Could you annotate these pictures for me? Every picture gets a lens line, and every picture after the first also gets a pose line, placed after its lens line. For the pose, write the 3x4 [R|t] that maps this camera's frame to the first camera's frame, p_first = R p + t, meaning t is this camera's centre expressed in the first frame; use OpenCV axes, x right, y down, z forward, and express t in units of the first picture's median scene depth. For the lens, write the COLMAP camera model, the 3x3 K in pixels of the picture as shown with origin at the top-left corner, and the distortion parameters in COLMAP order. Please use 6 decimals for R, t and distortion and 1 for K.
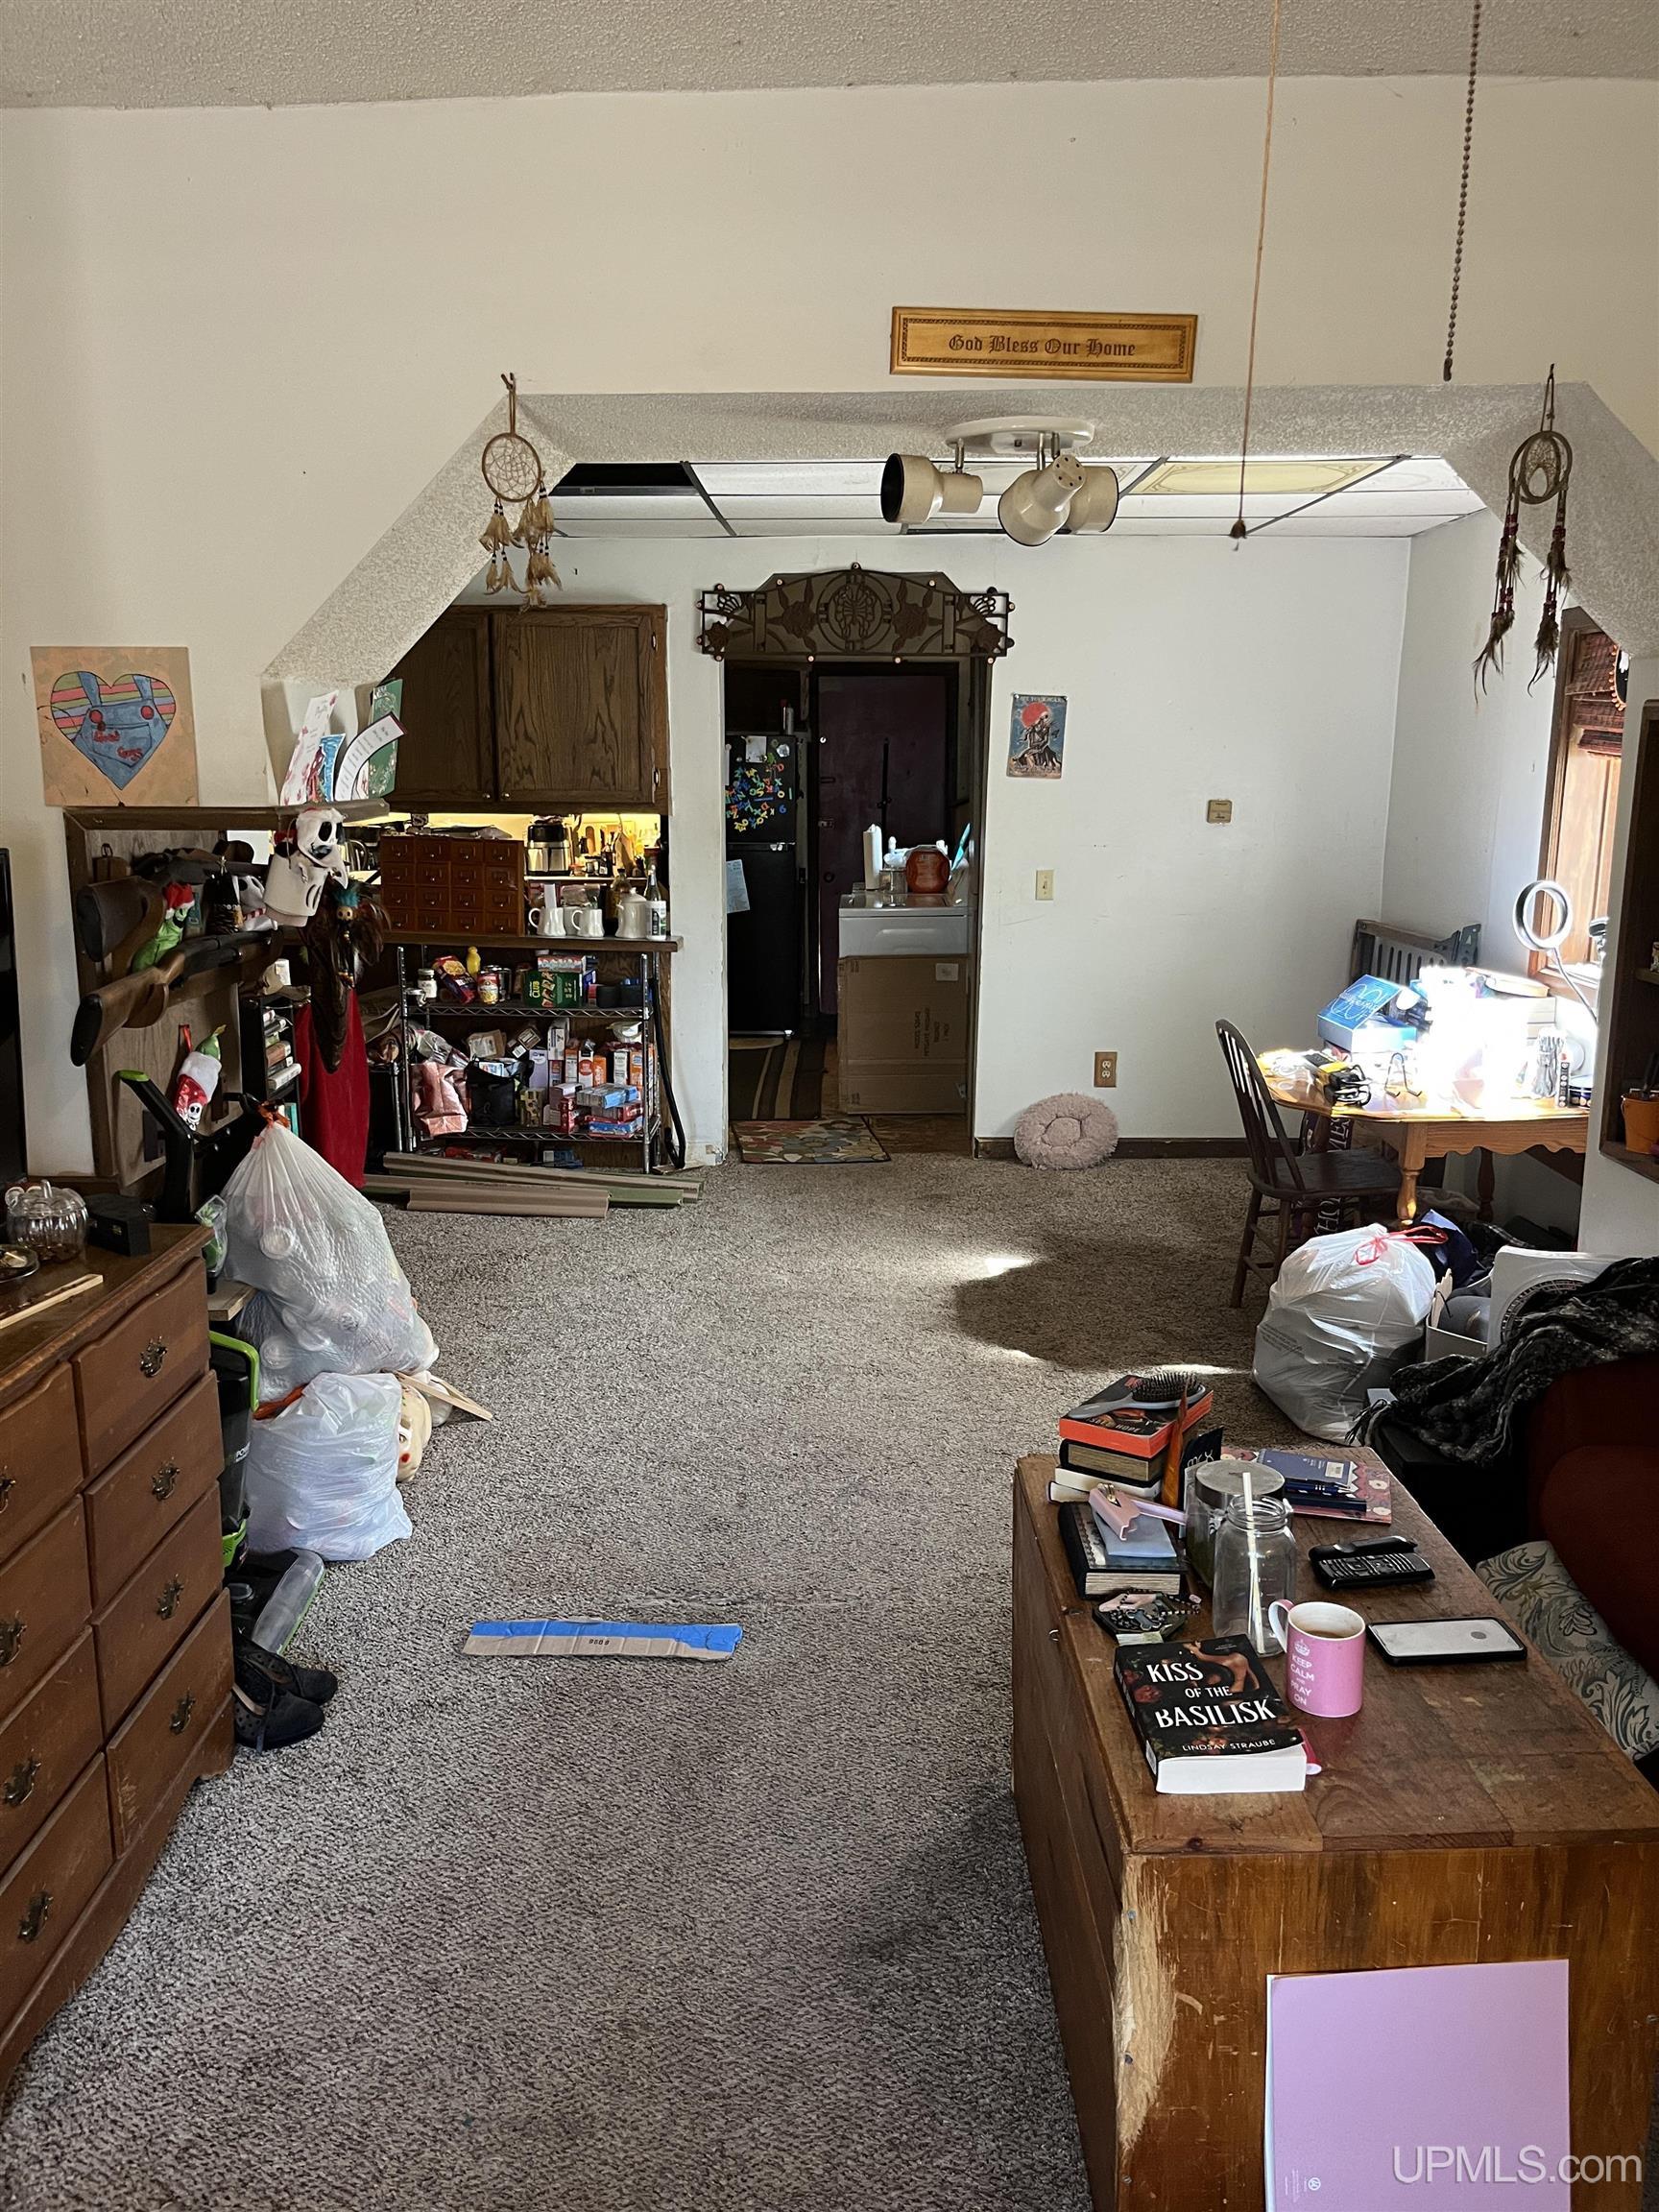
lens RADIAL K [[1675.0, 0, 833.0], [0, 1675.0, 1109.2], [0, 0, 1]] dist [0.060499, -0.083490]
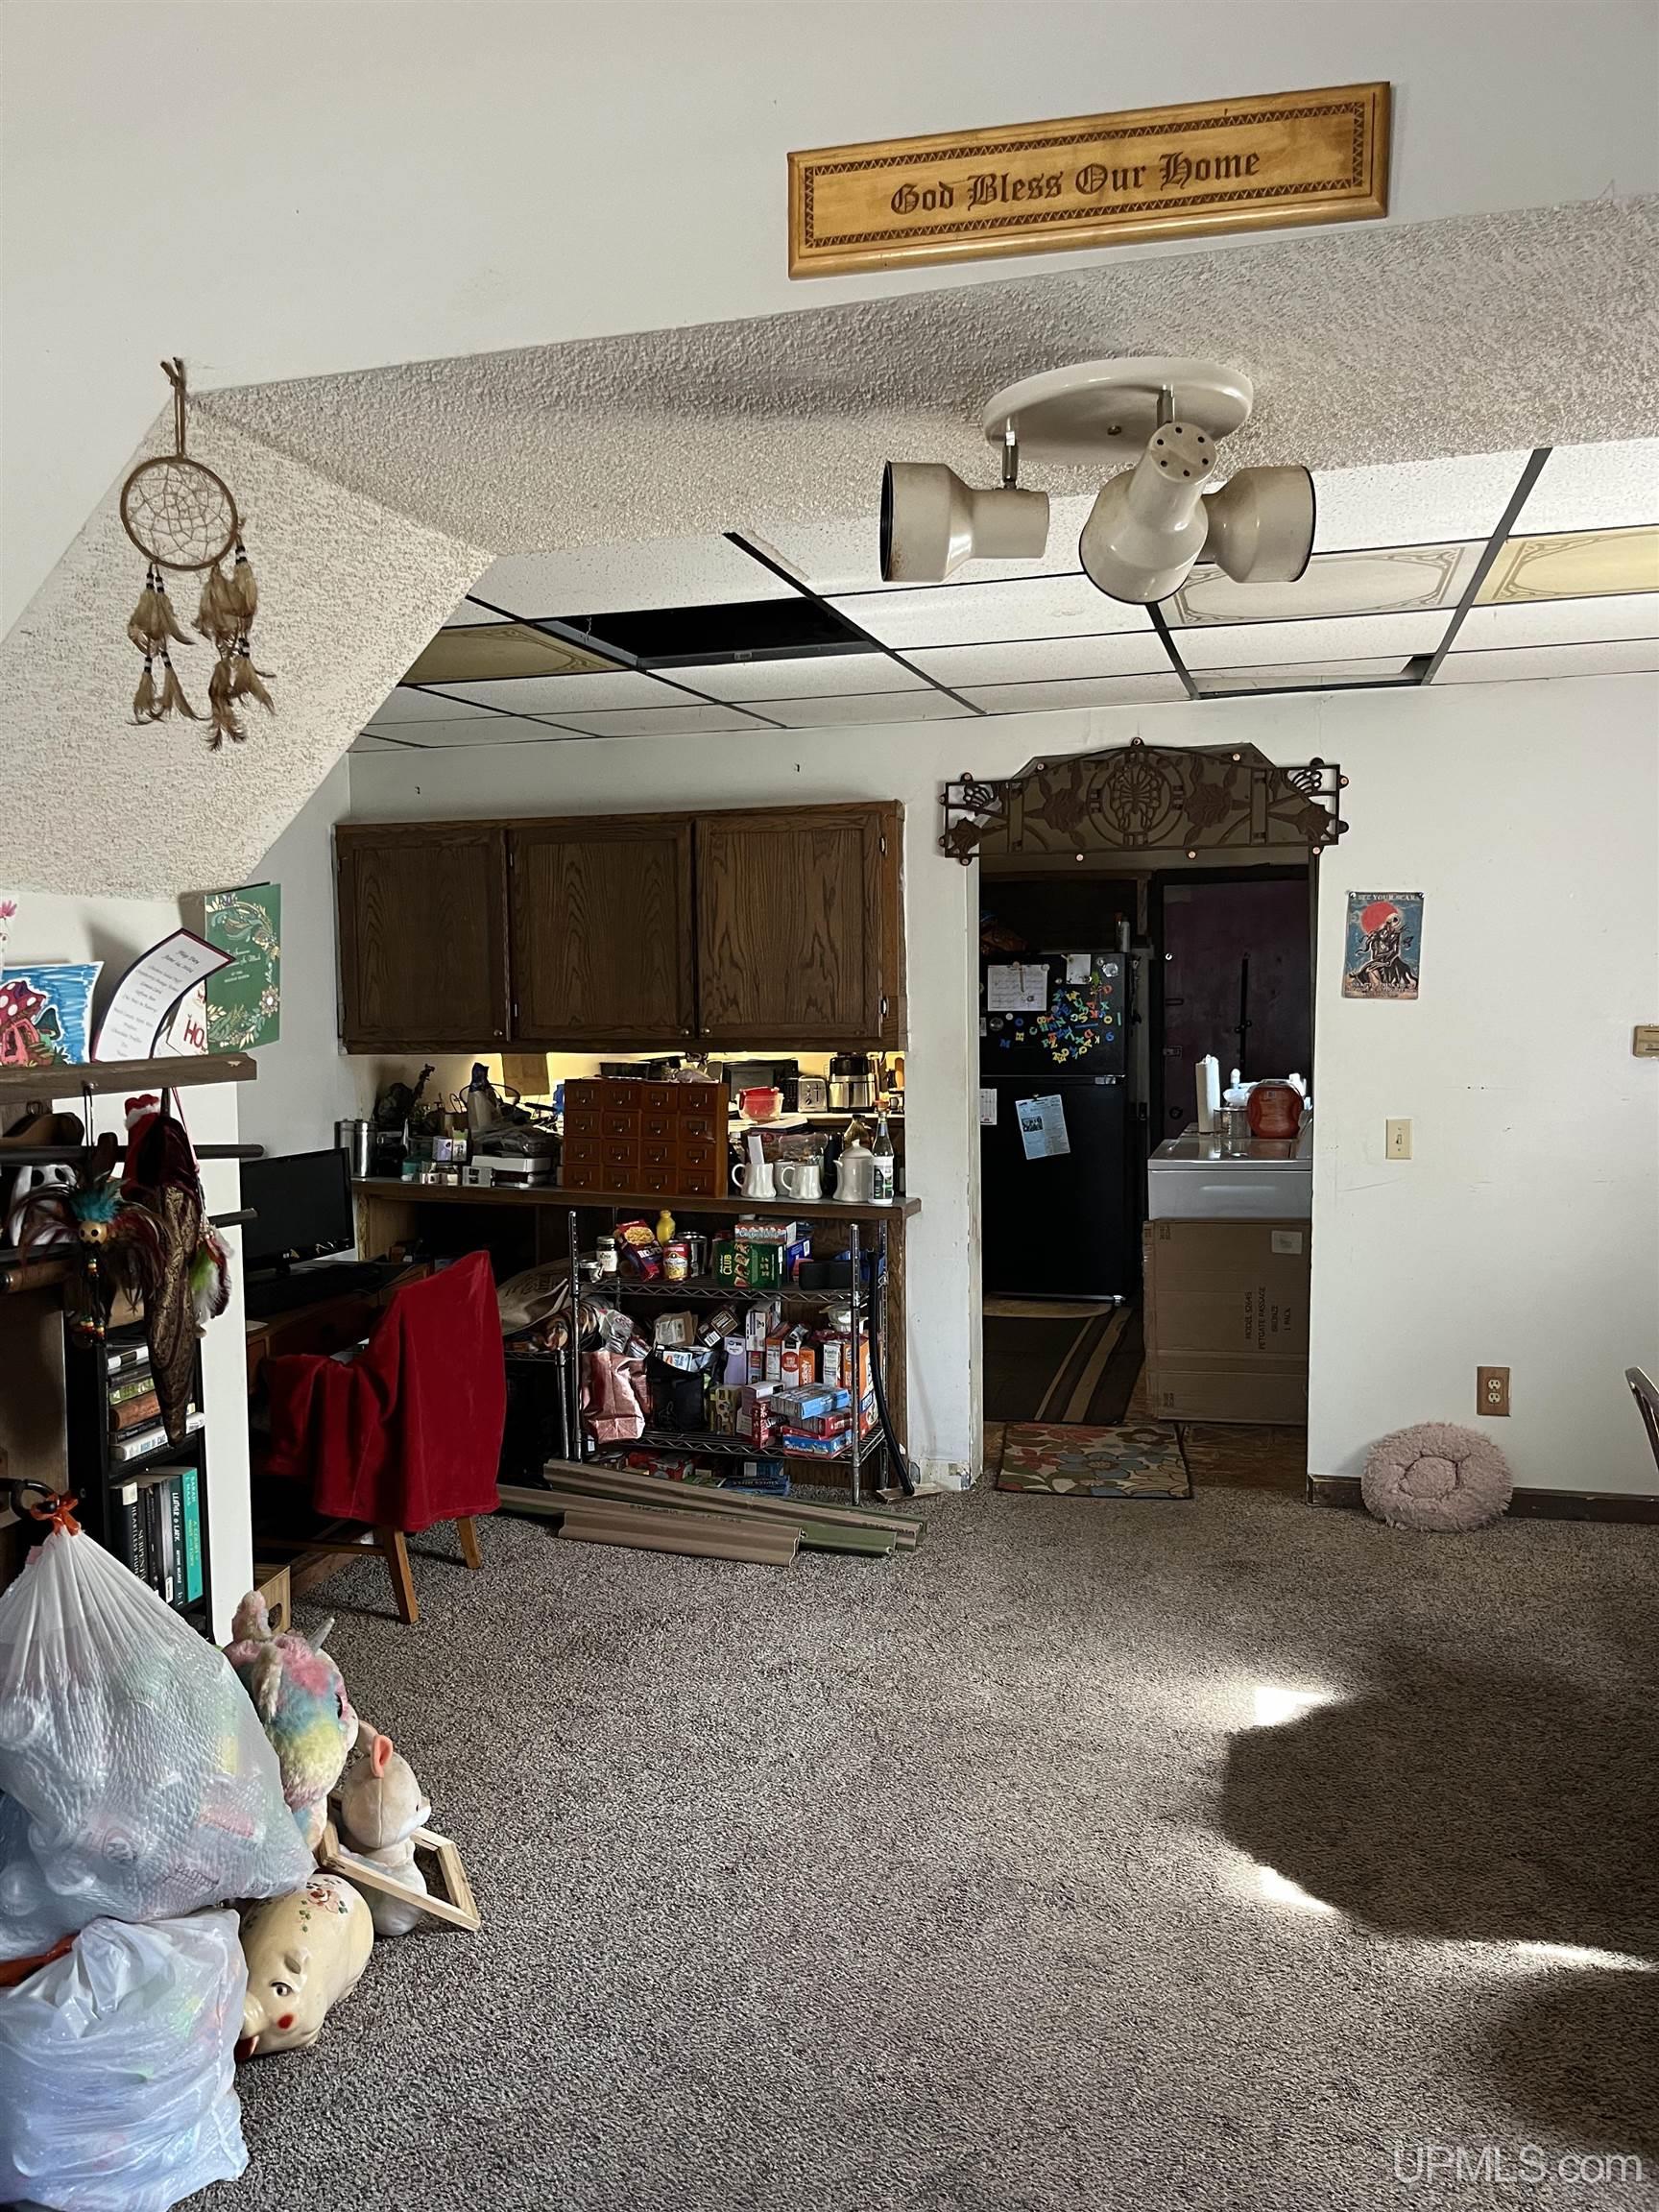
lens RADIAL K [[1675.0, 0, 820.3], [0, 1675.0, 1106.1], [0, 0, 1]] dist [0.060499, -0.083490]
pose [[0.965124, 0.001284, -0.261791, 0.086914], [-0.035494, 0.991397, -0.125988, -0.052420], [0.259377, 0.130886, 0.956866, 0.250958]]
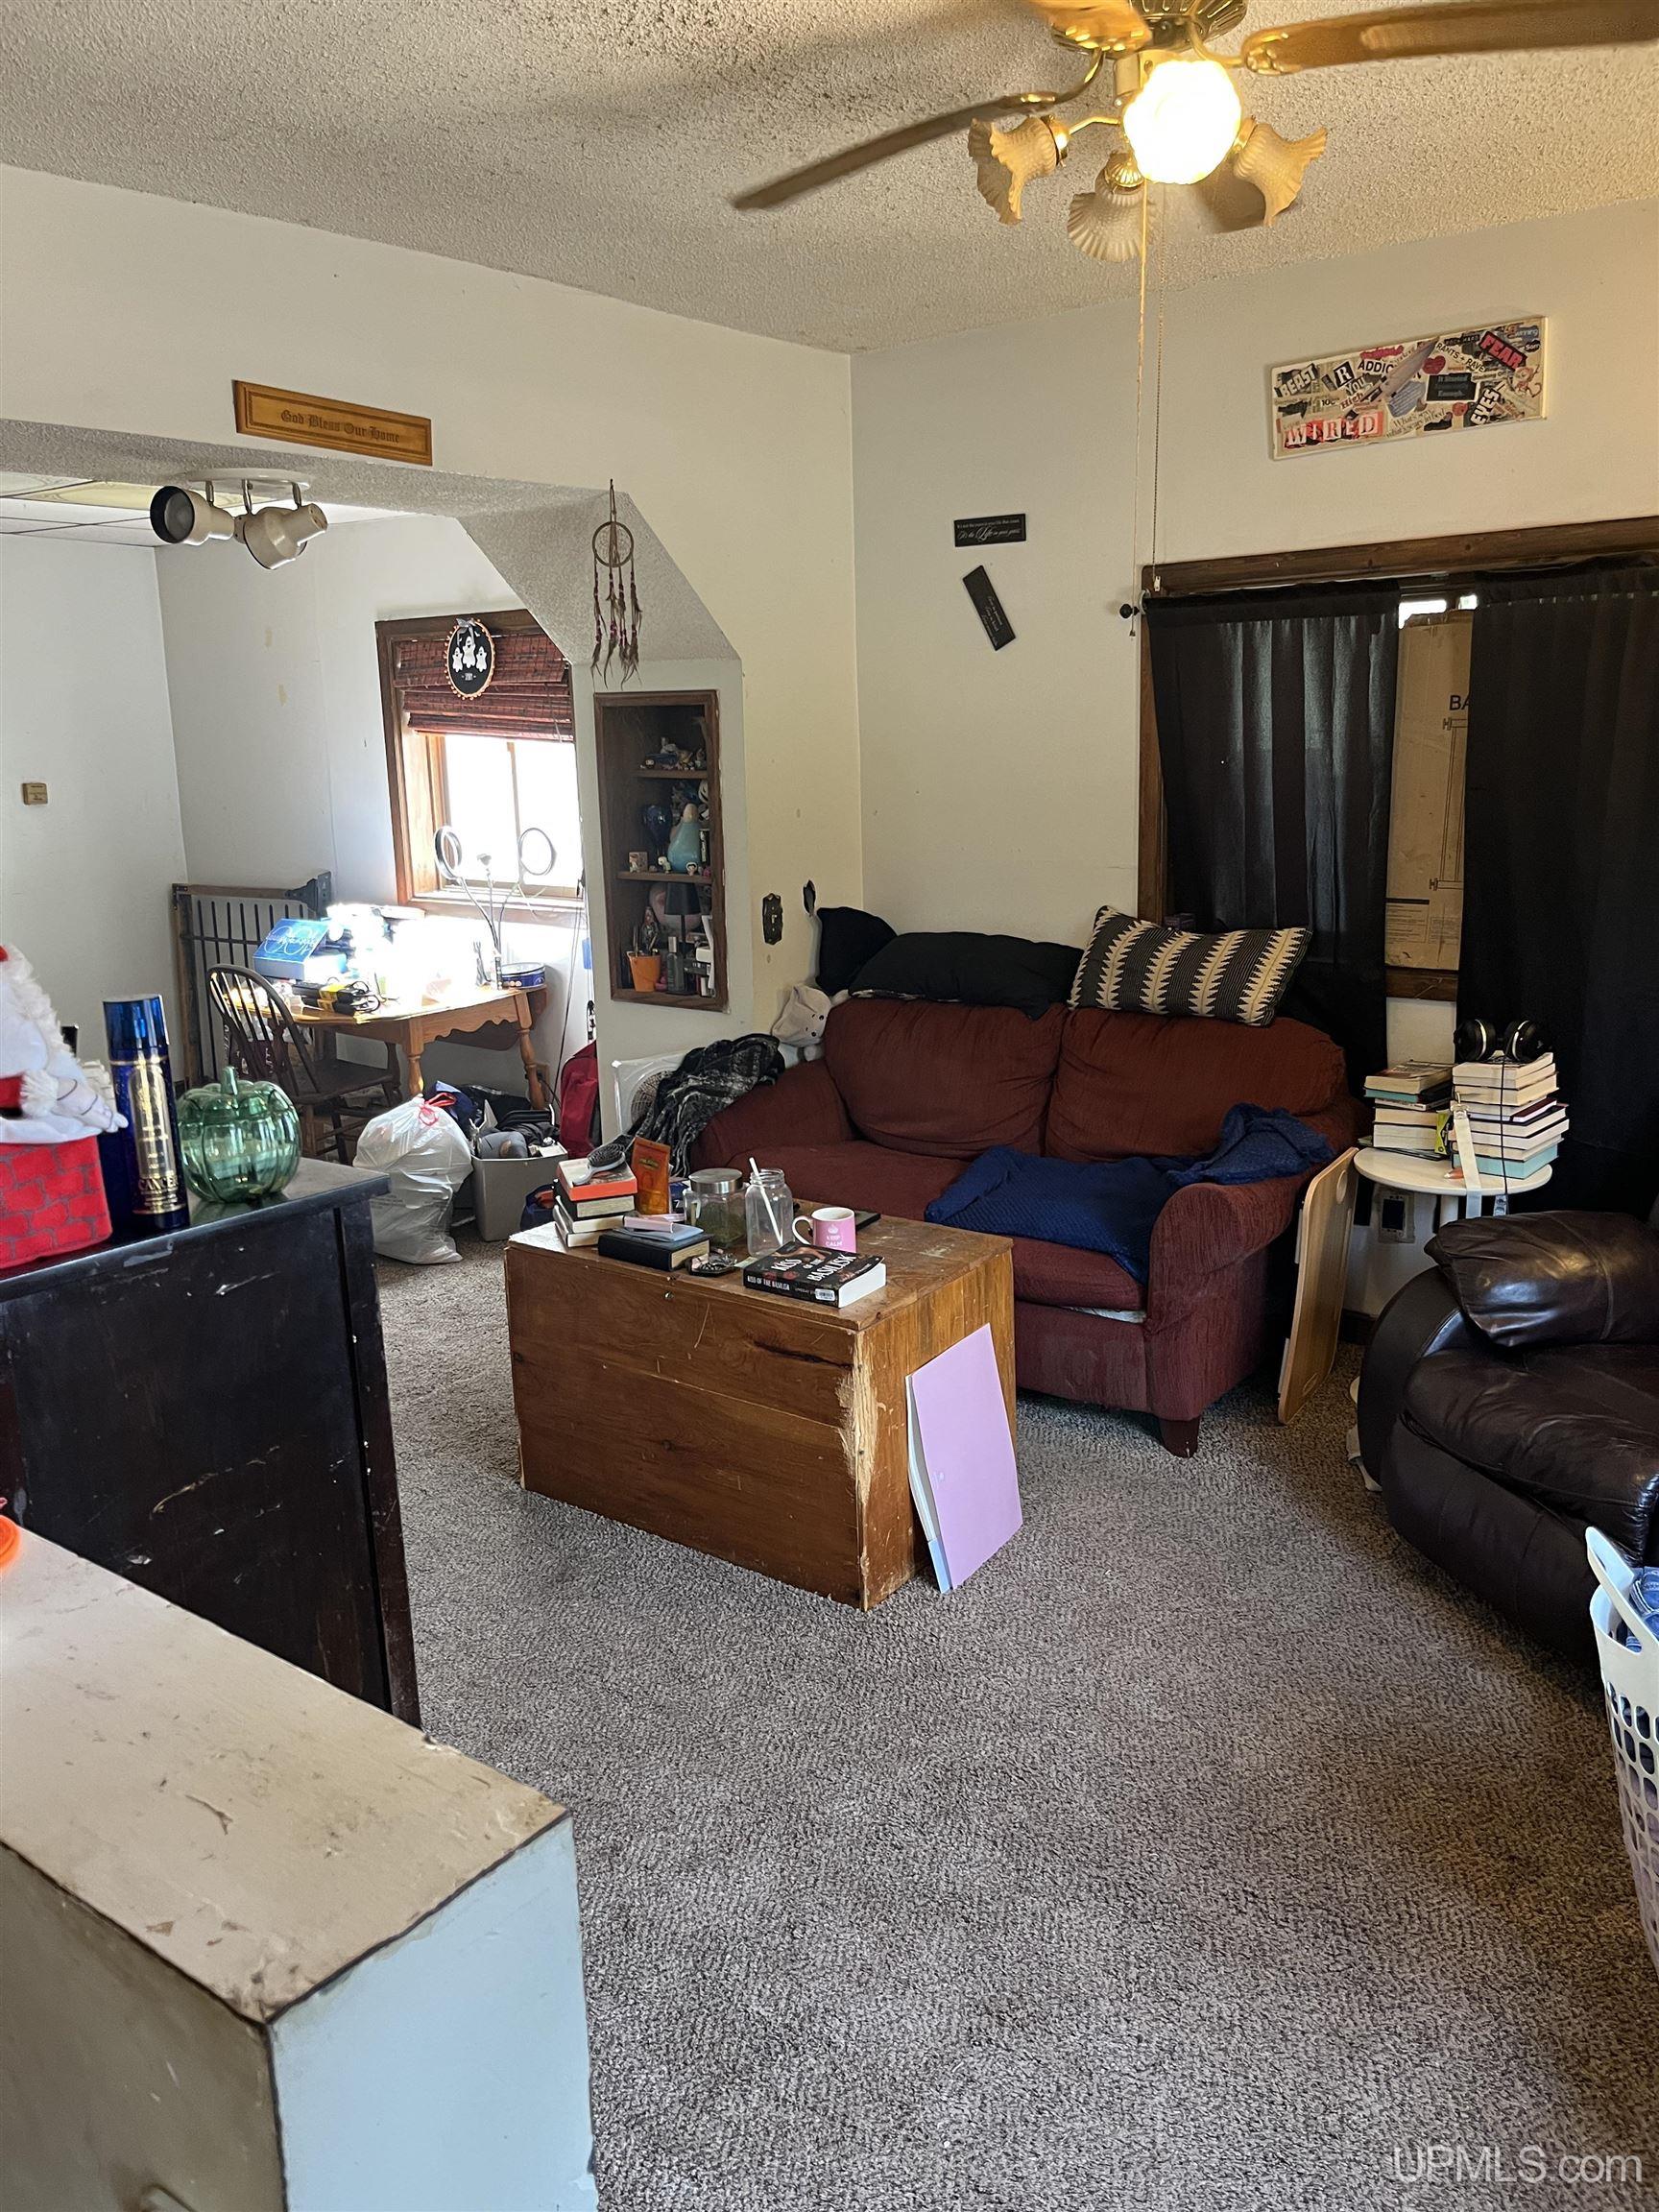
lens RADIAL K [[1675.0, 0, 811.7], [0, 1675.0, 1087.5], [0, 0, 1]] dist [0.060499, -0.083490]
pose [[0.615767, -0.182882, 0.766410, -0.360618], [0.186598, 0.978868, 0.083658, 0.007355], [-0.765514, 0.091497, 0.636880, -0.039918]]
